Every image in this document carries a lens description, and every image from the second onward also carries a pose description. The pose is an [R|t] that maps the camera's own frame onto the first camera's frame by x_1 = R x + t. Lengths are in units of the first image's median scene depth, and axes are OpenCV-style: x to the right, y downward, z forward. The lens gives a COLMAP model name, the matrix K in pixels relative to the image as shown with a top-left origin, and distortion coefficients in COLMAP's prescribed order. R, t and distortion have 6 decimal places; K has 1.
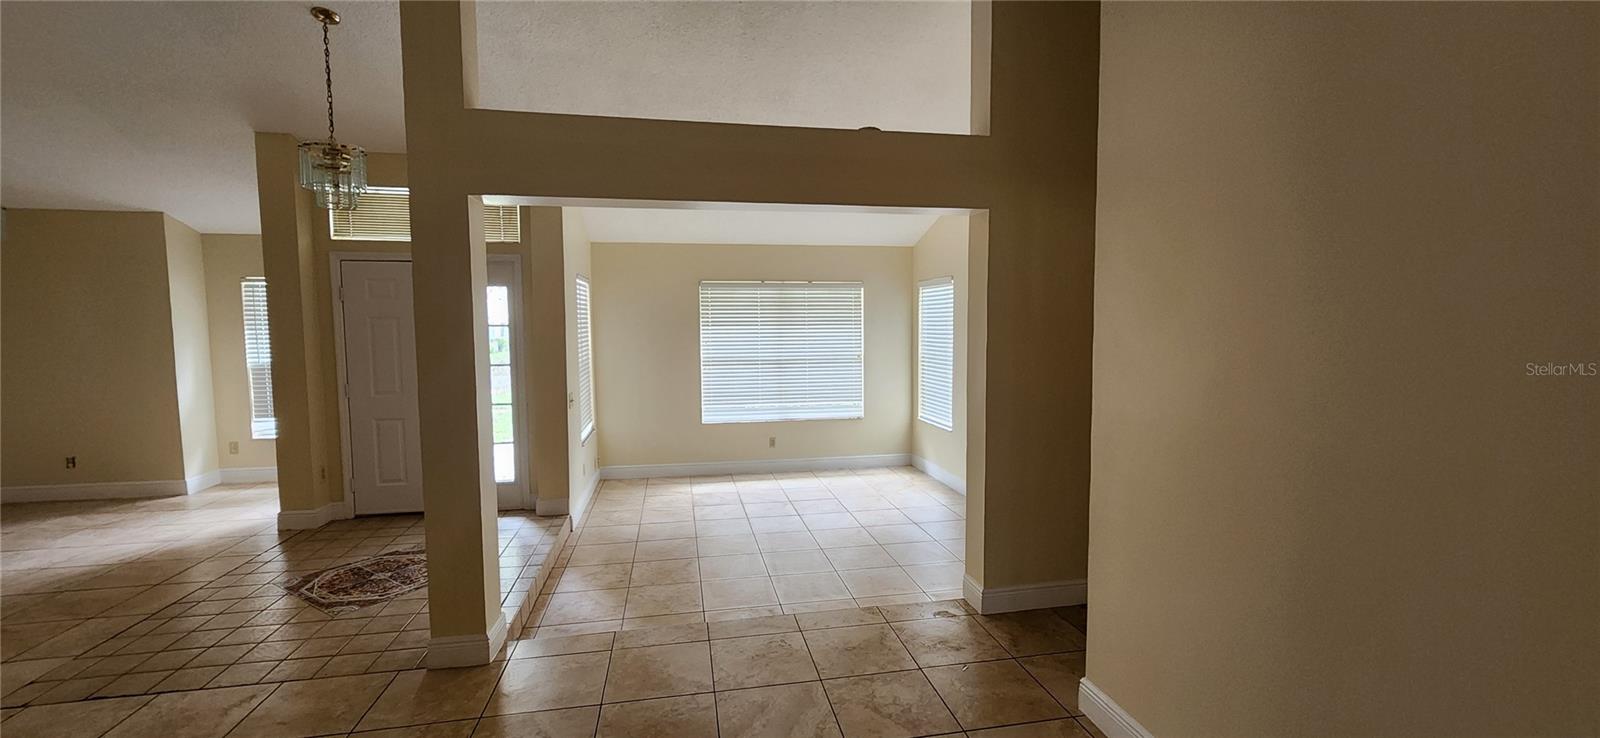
lens RADIAL K [[657.3, 0, 803.7], [0, 657.3, 371.9], [0, 0, 1]] dist [0.001039, 0.000166]
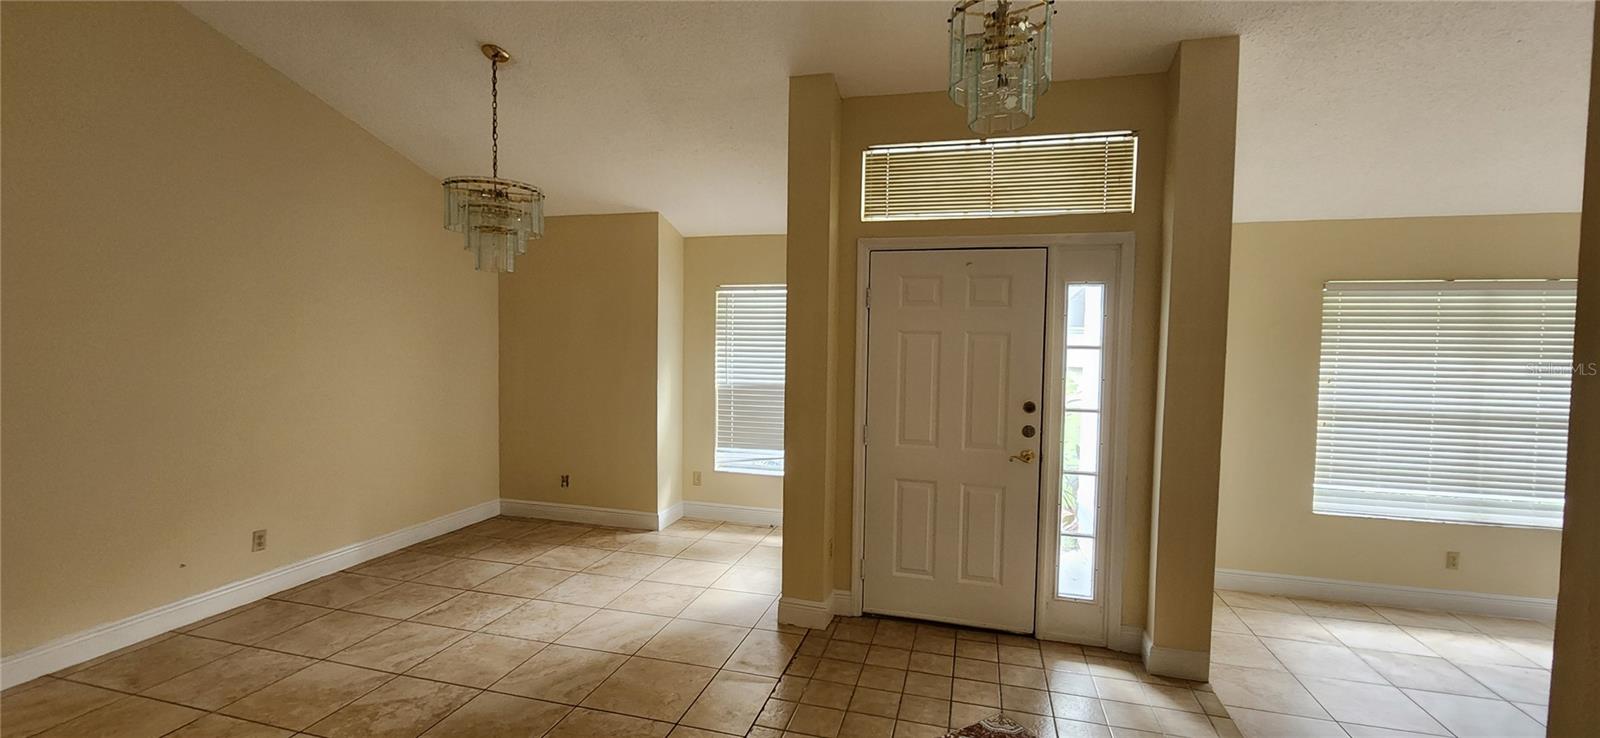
lens RADIAL K [[657.3, 0, 803.7], [0, 657.3, 371.9], [0, 0, 1]] dist [0.001039, 0.000166]
pose [[0.895582, 0.038907, -0.443191, -0.417421], [-0.053762, 0.998333, -0.020997, -0.019411], [0.441635, 0.042631, 0.896181, 0.315913]]
